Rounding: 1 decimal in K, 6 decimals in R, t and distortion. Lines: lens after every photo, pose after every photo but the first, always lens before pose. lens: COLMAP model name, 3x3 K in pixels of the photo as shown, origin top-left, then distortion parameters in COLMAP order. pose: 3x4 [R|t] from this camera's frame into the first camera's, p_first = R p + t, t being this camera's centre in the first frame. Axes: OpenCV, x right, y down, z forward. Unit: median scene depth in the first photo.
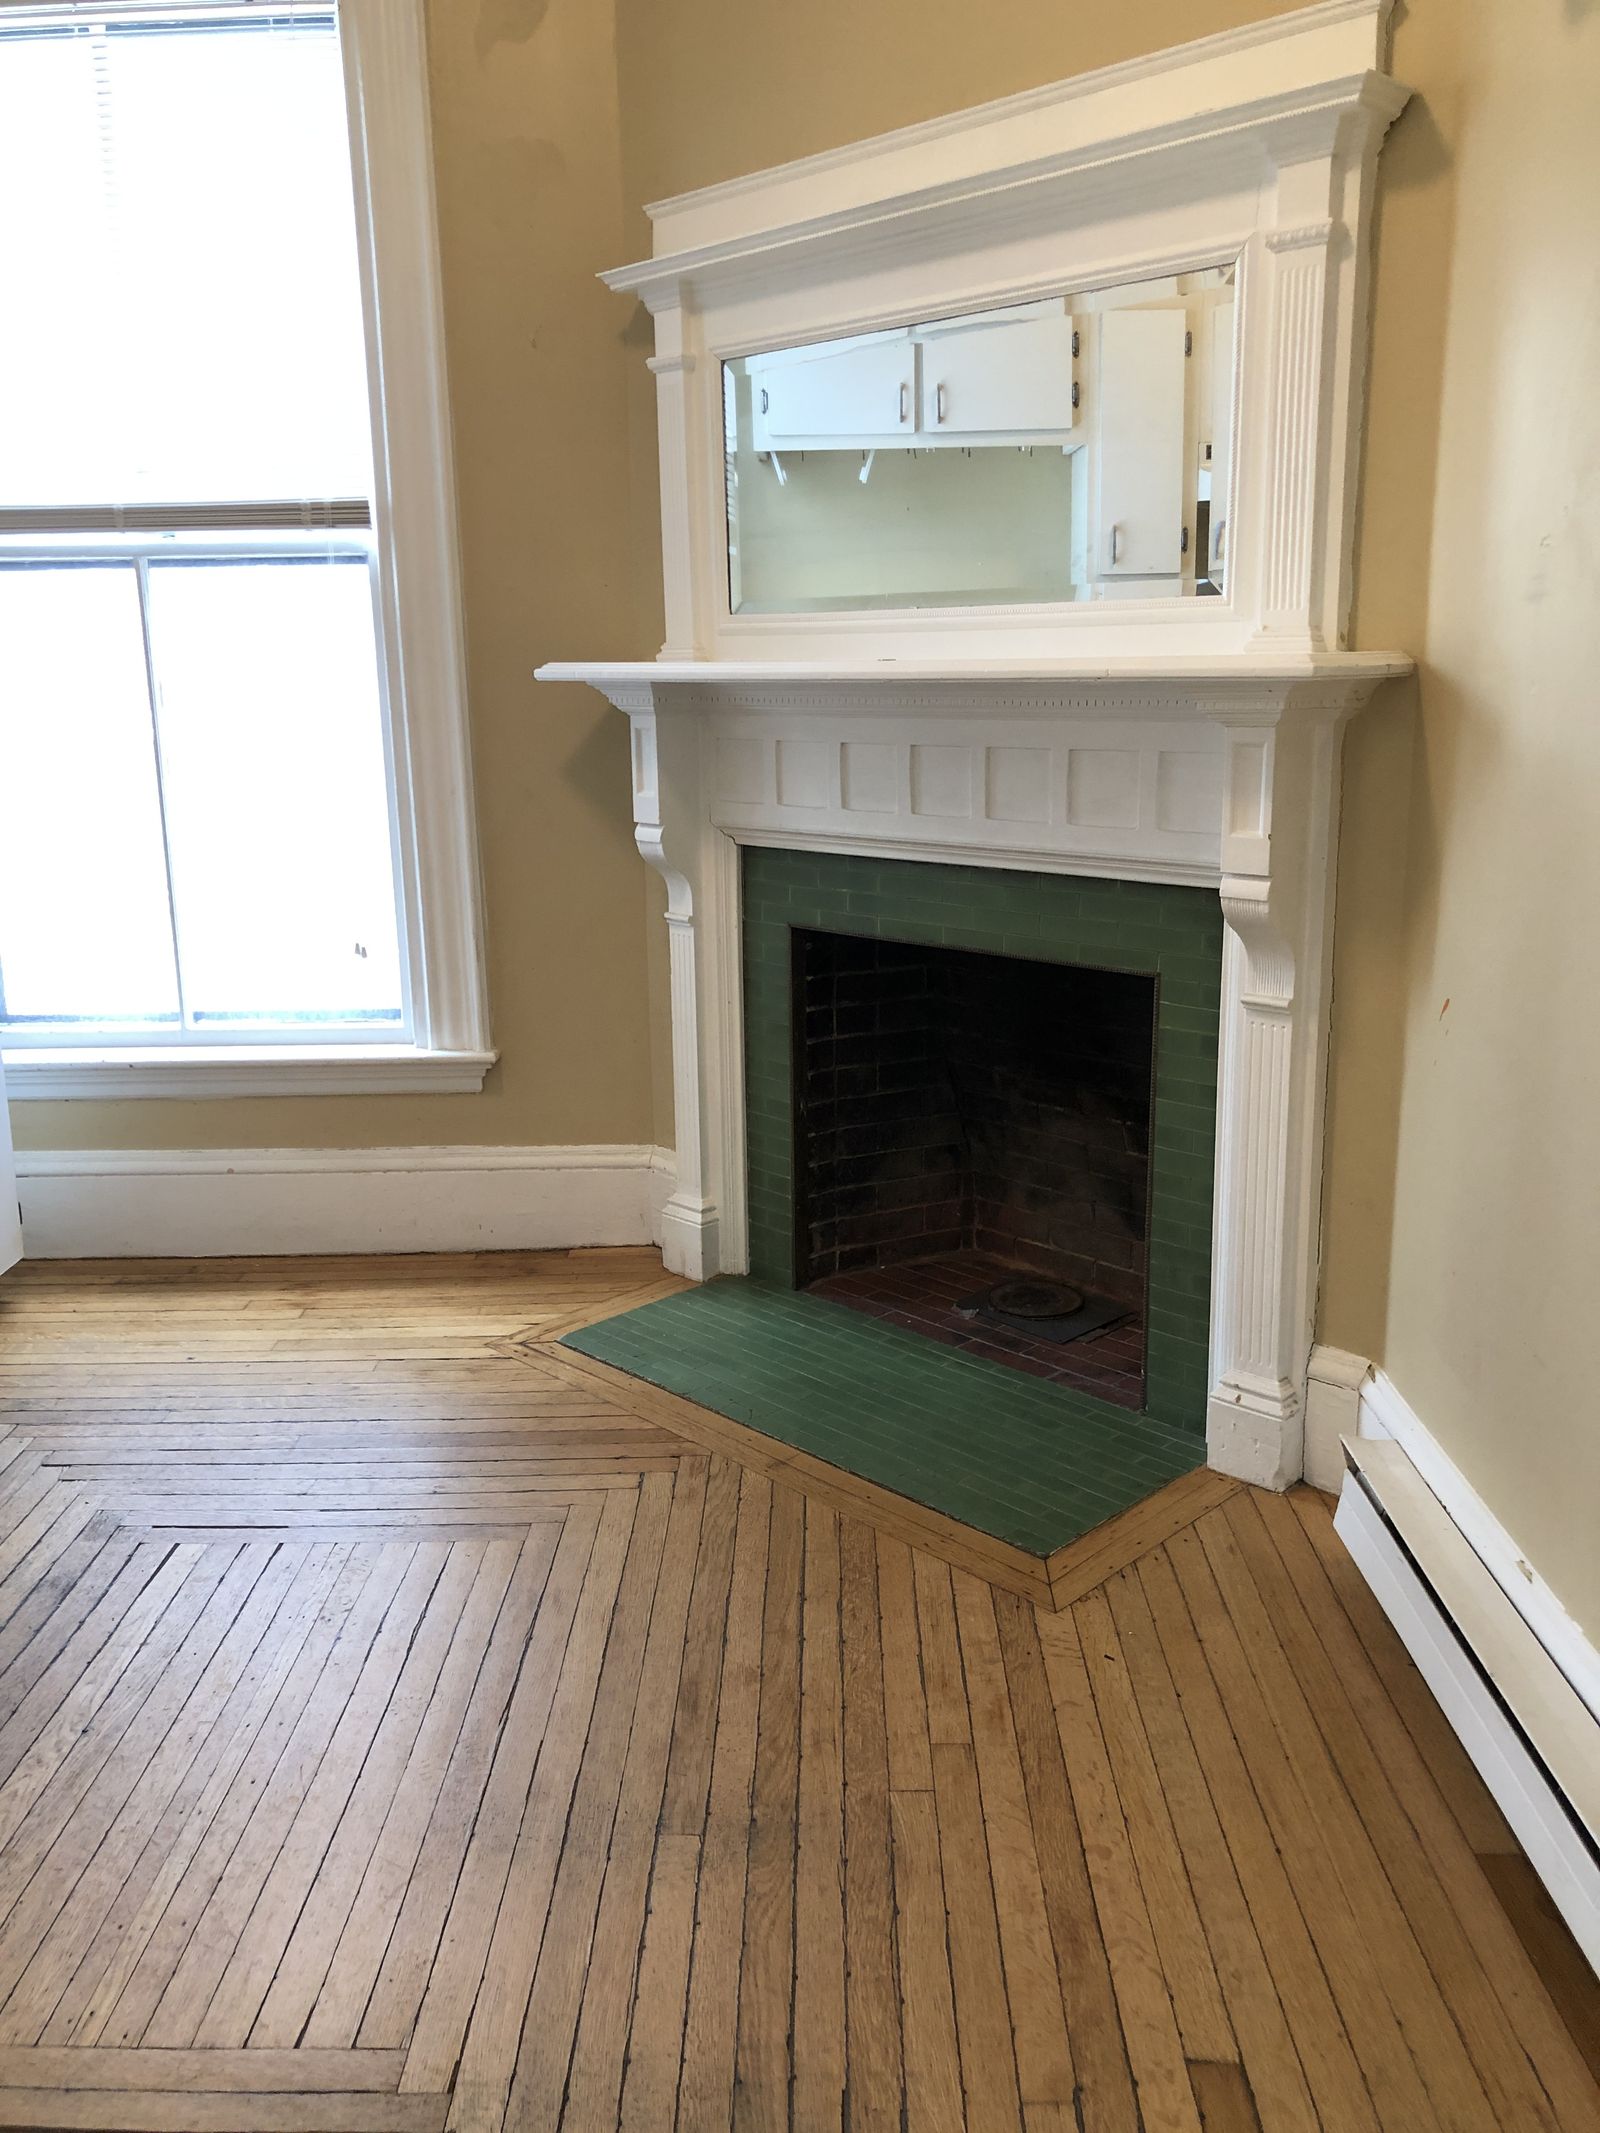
lens RADIAL K [[1759.8, 0, 793.7], [0, 1759.8, 1040.0], [0, 0, 1]] dist [0.039295, -0.038784]
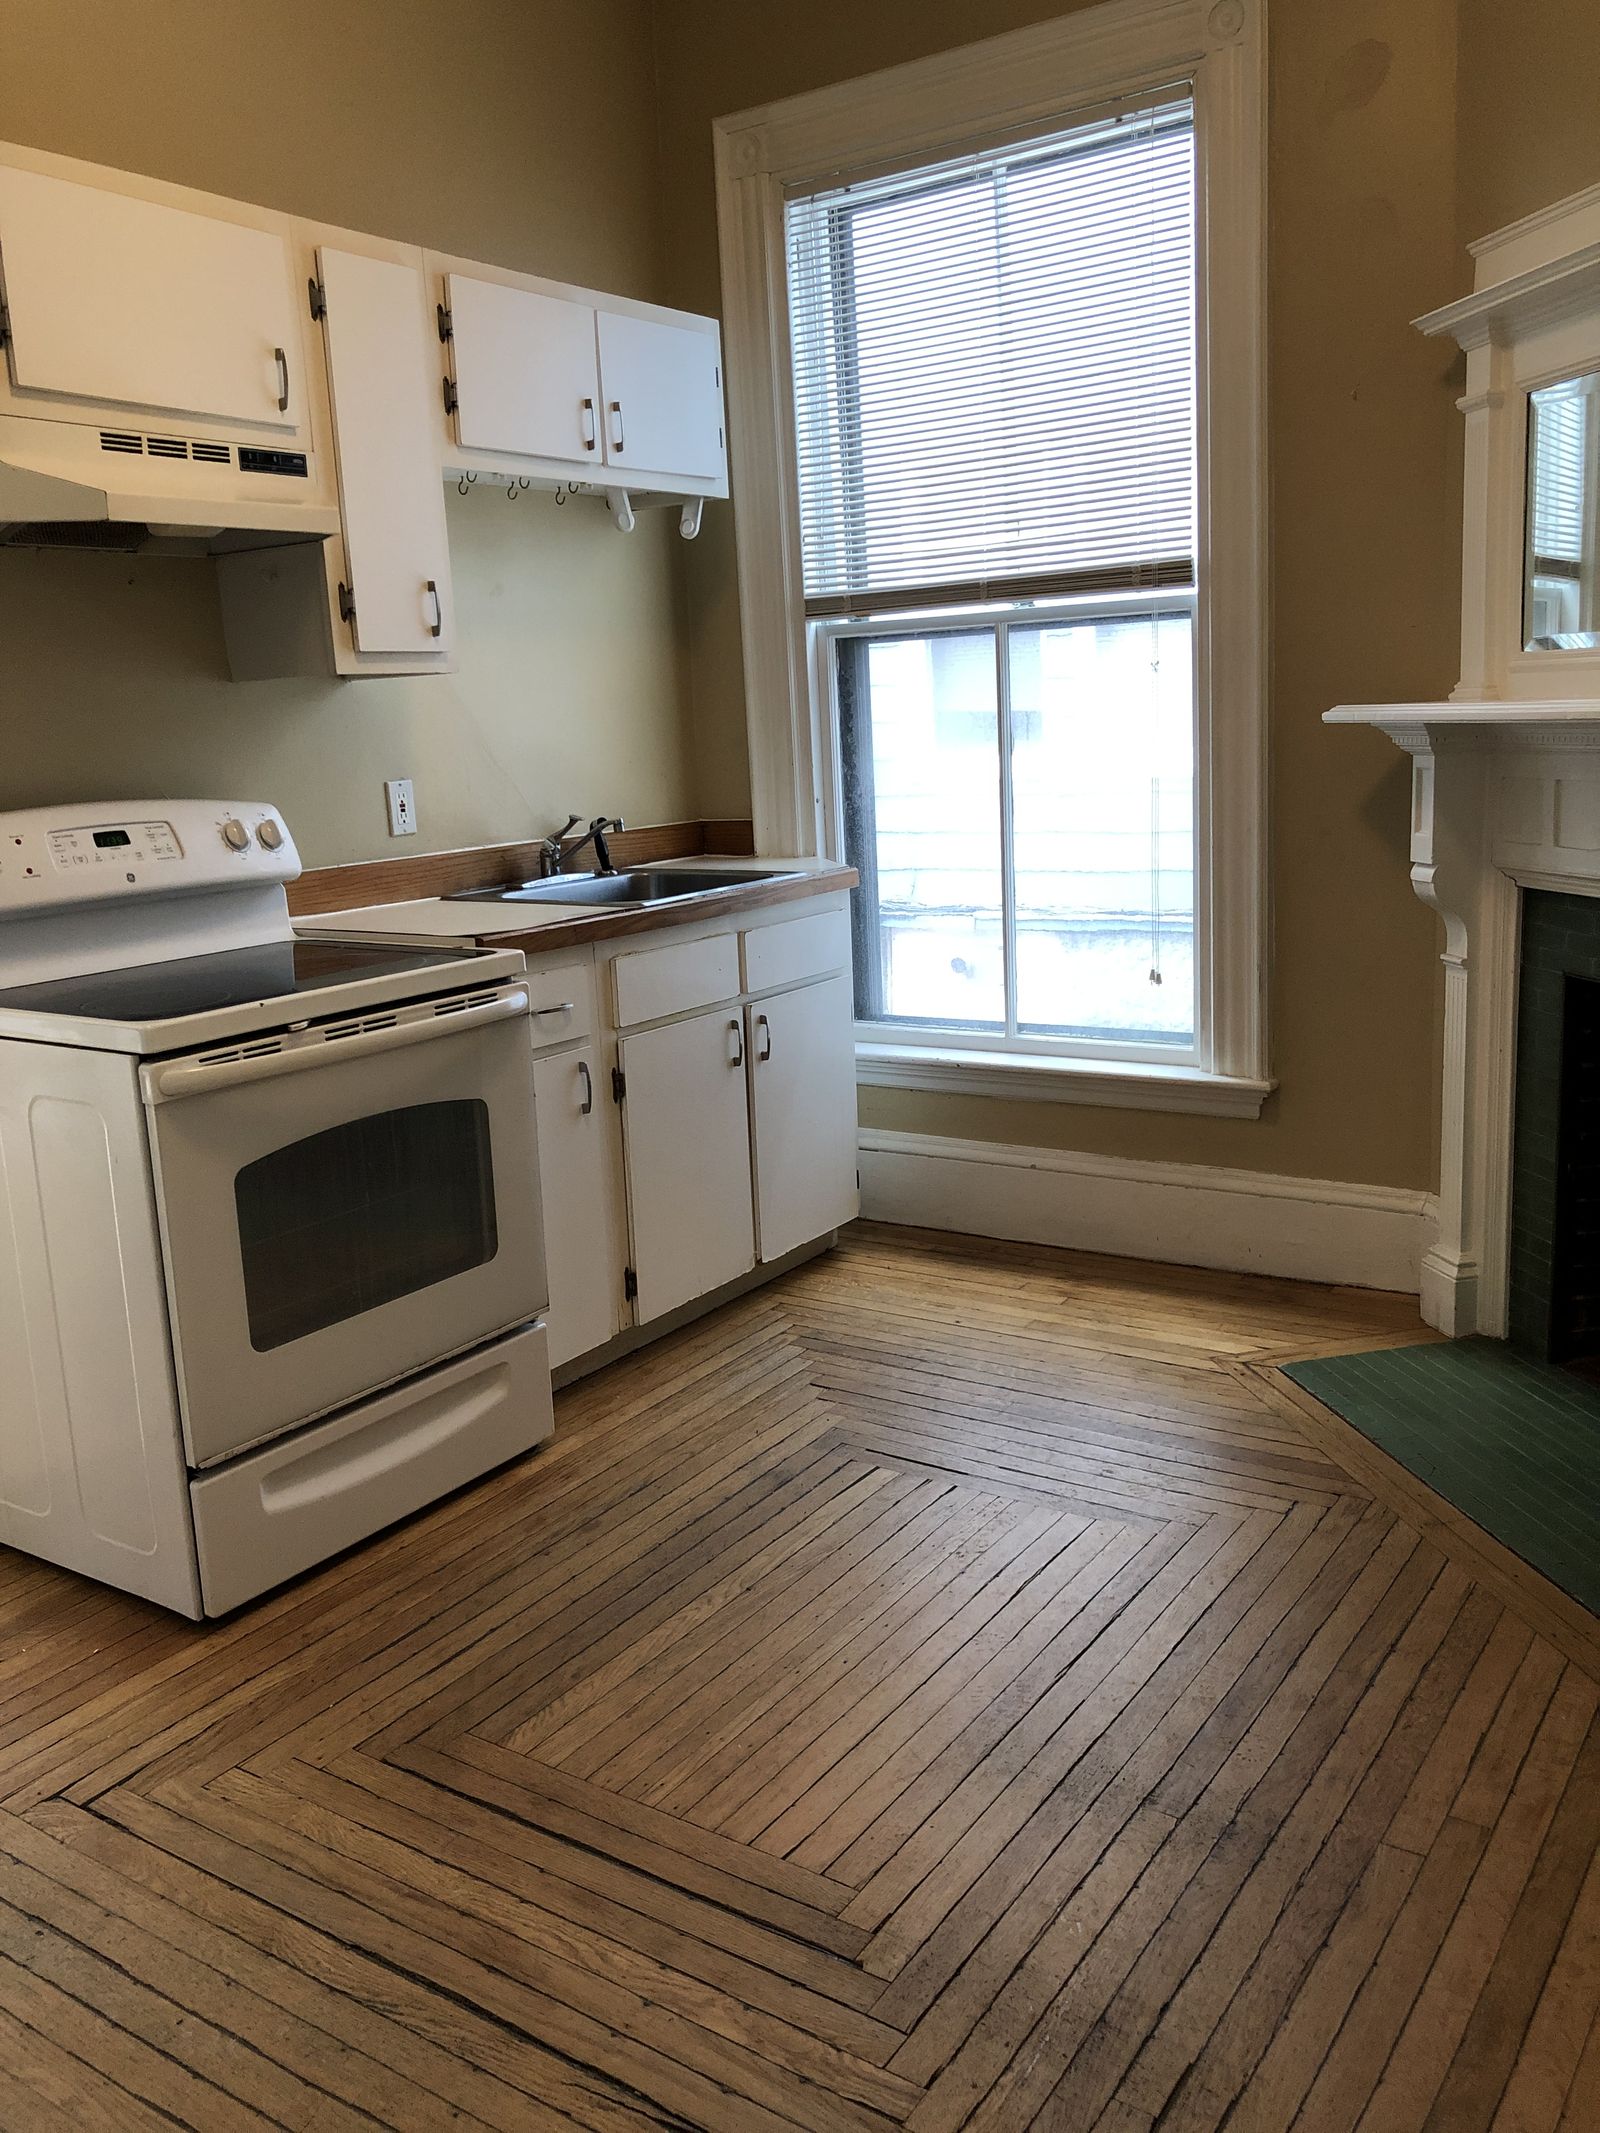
lens RADIAL K [[1759.8, 0, 793.7], [0, 1759.8, 1040.0], [0, 0, 1]] dist [0.039295, -0.038784]
pose [[0.836395, 0.080284, -0.542216, 0.168507], [-0.088700, 0.996001, 0.010651, -0.004451], [0.540903, 0.039186, 0.840172, -0.021846]]
